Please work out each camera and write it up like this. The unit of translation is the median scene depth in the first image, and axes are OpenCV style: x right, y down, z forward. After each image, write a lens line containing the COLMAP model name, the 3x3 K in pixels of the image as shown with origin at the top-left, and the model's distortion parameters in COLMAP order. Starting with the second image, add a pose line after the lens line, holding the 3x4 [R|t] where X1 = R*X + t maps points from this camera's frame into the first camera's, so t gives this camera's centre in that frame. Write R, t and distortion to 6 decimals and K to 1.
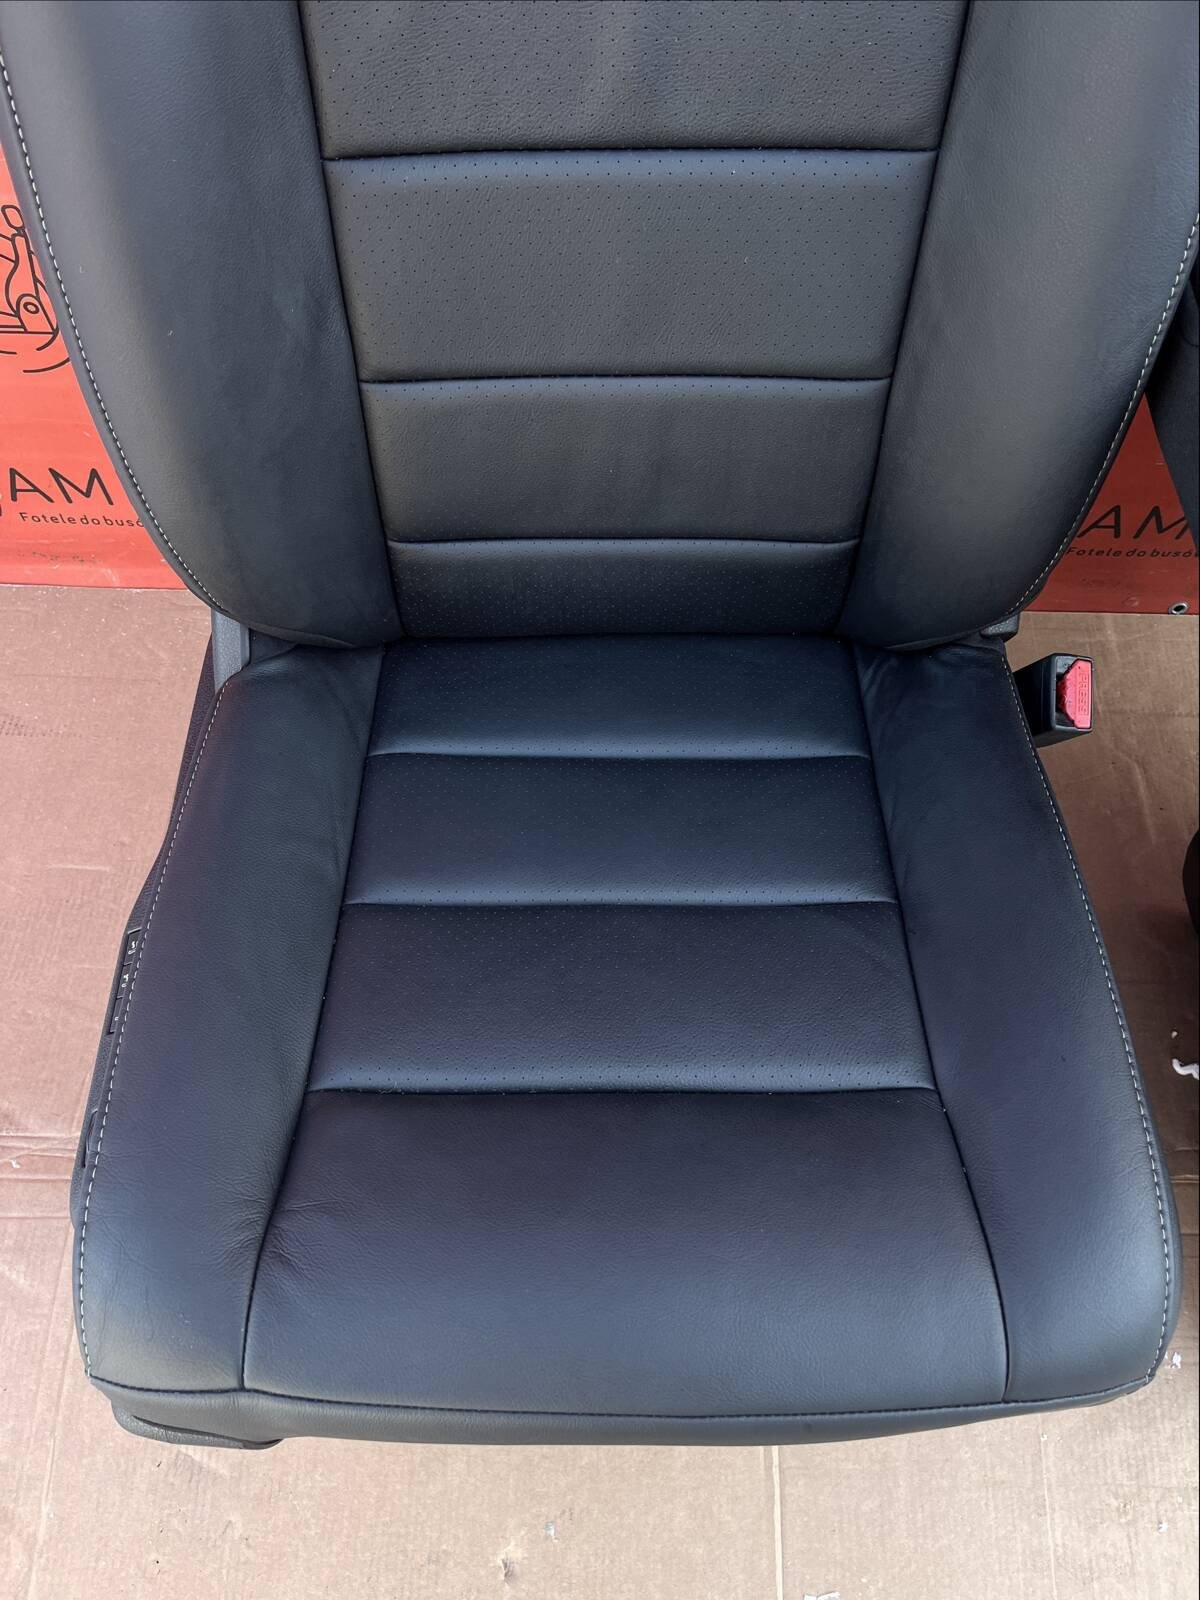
lens RADIAL K [[1197.2, 0, 607.3], [0, 1197.2, 803.5], [0, 0, 1]] dist [0.052327, -0.068297]
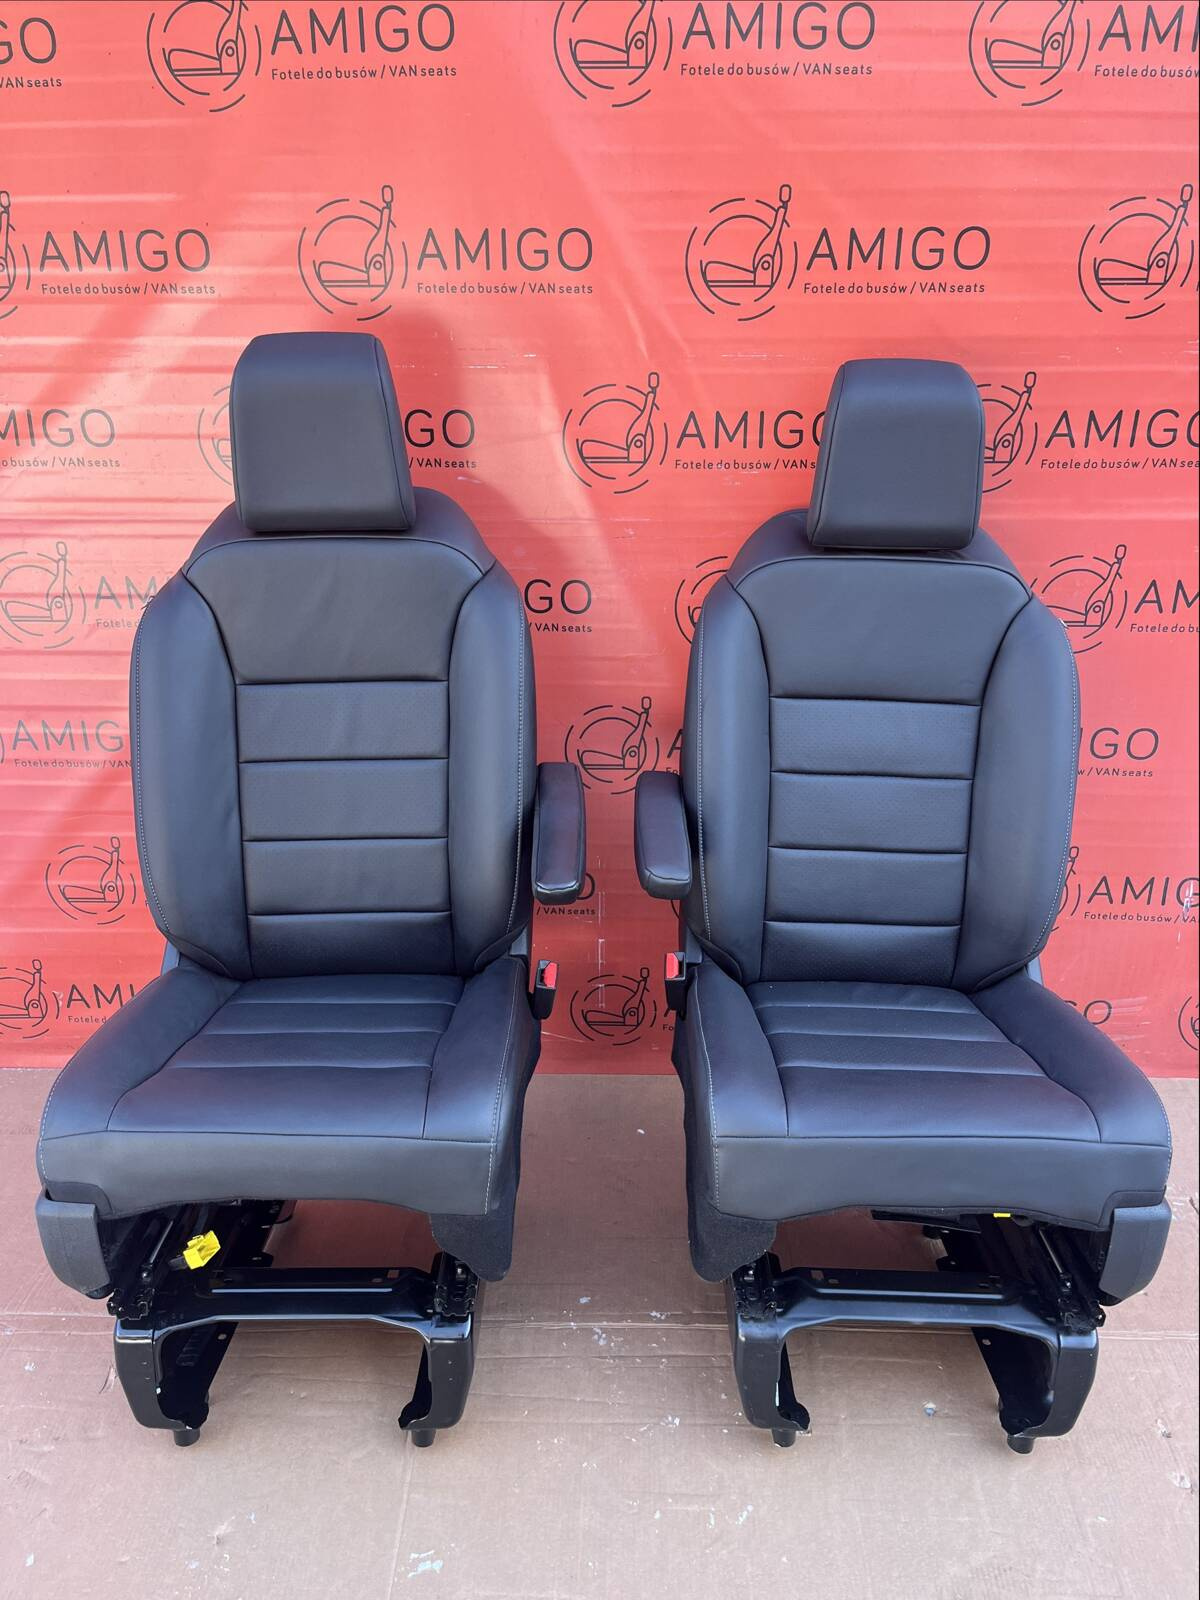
lens RADIAL K [[1202.7, 0, 602.5], [0, 1202.7, 800.2], [0, 0, 1]] dist [0.075917, -0.138216]
pose [[0.999882, -0.014165, -0.005884, 0.502761], [0.007016, 0.763483, -0.645789, 1.088376], [0.013640, 0.645672, 0.763493, -0.893283]]
